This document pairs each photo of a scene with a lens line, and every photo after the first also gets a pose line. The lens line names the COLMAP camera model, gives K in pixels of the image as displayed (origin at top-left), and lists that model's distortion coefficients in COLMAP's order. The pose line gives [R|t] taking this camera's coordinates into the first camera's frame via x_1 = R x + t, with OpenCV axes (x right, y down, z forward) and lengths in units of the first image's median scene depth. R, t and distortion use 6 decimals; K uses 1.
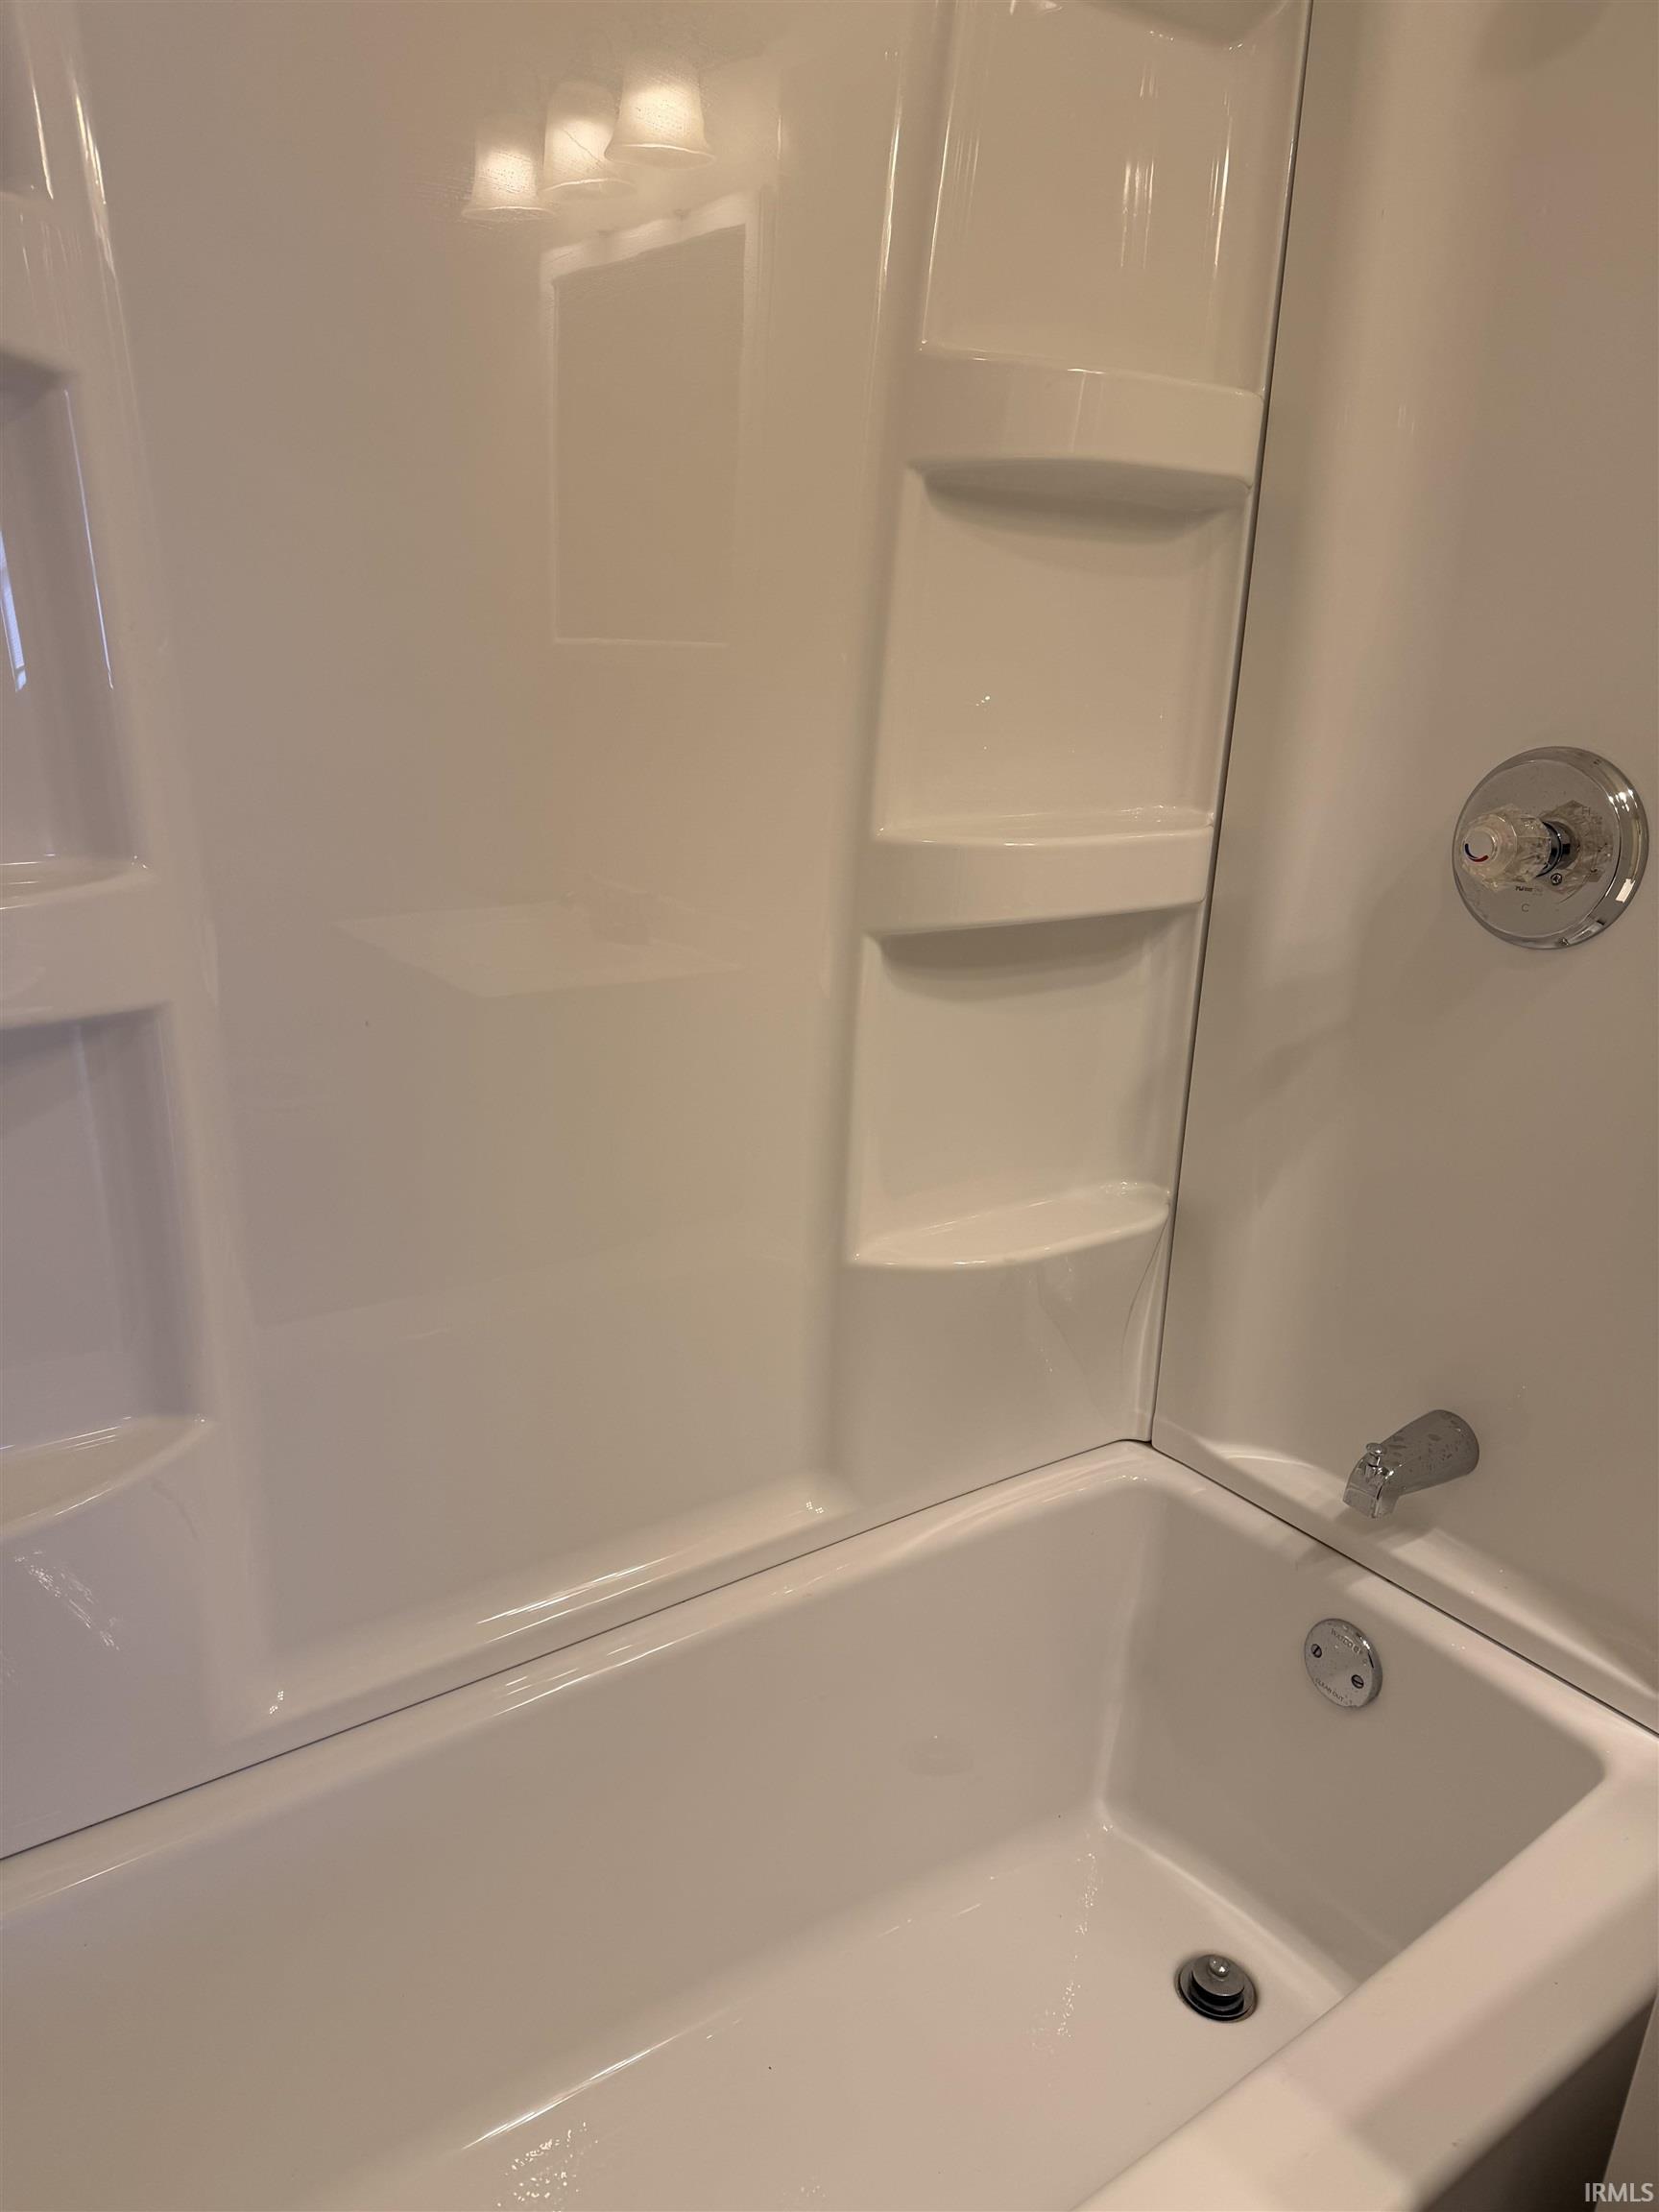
lens RADIAL K [[1606.3, 0, 827.5], [0, 1606.3, 1134.3], [0, 0, 1]] dist [-0.001363, 0.136928]
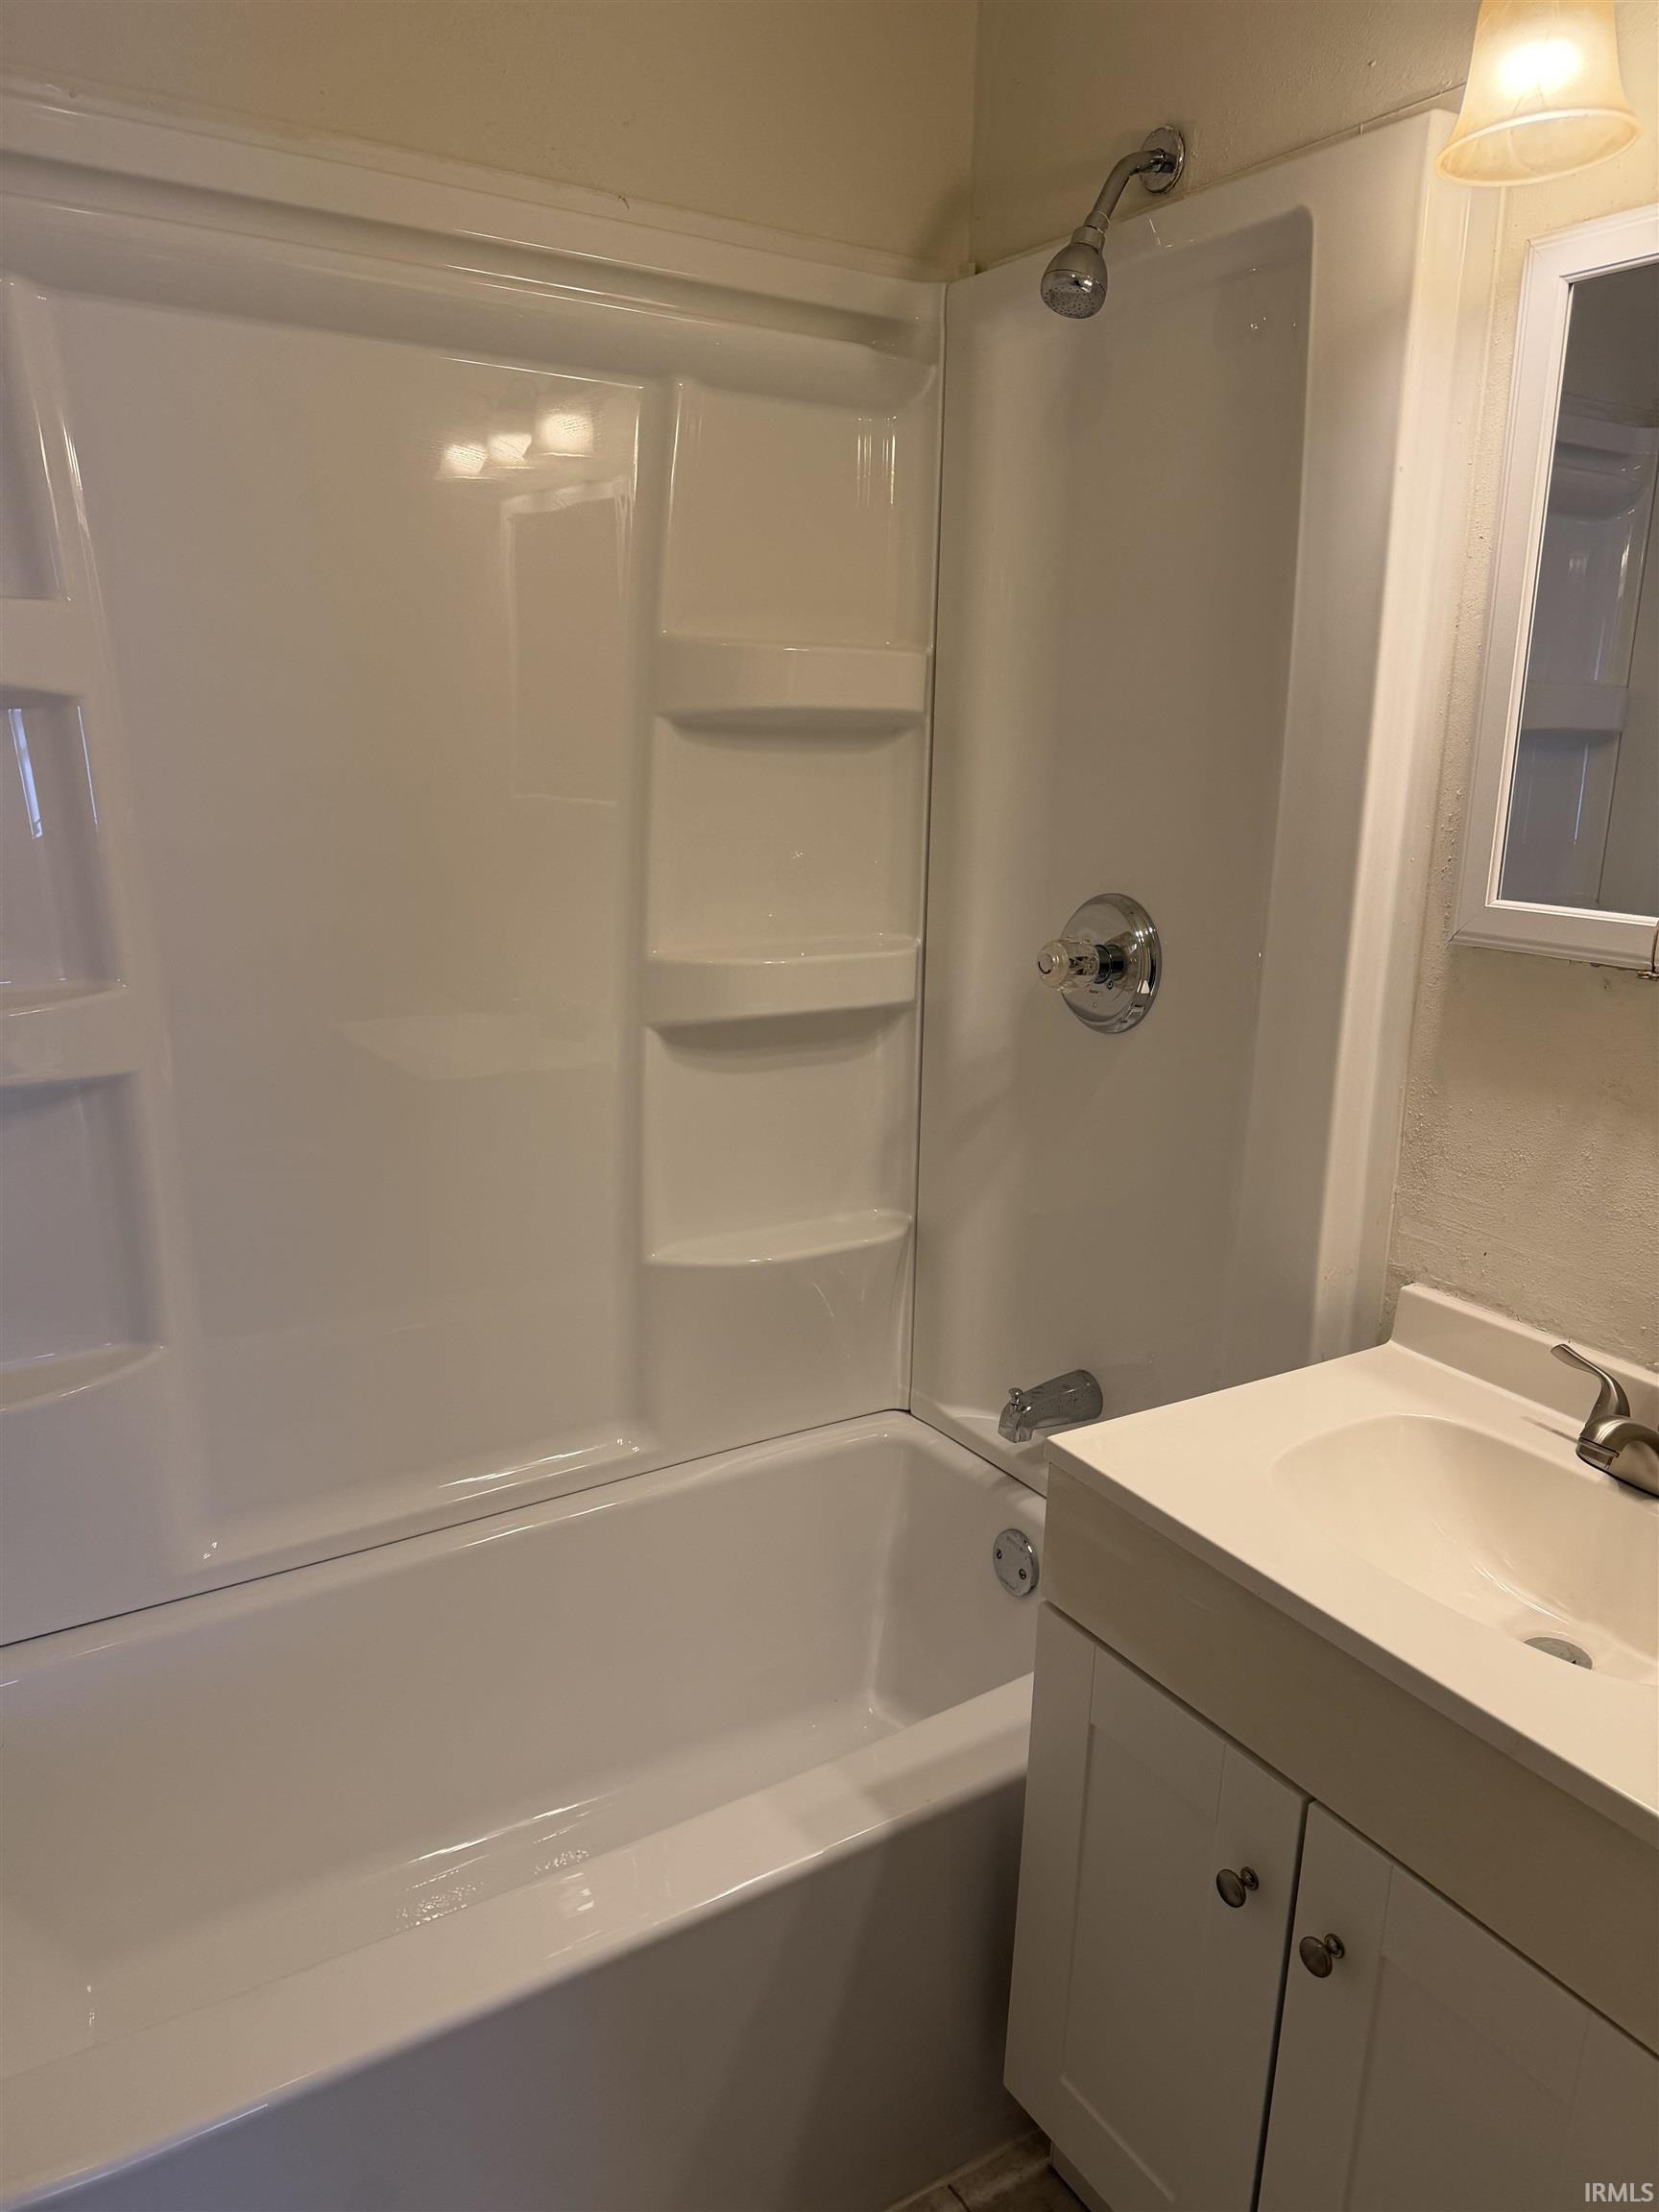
lens RADIAL K [[1536.4, 0, 829.5], [0, 1536.4, 1106.0], [0, 0, 1]] dist [0.077592, -0.132048]
pose [[0.999826, -0.001575, -0.018582, 0.186320], [0.000234, 0.997408, -0.071953, 0.040226], [0.018647, 0.071936, 0.997235, -0.315984]]
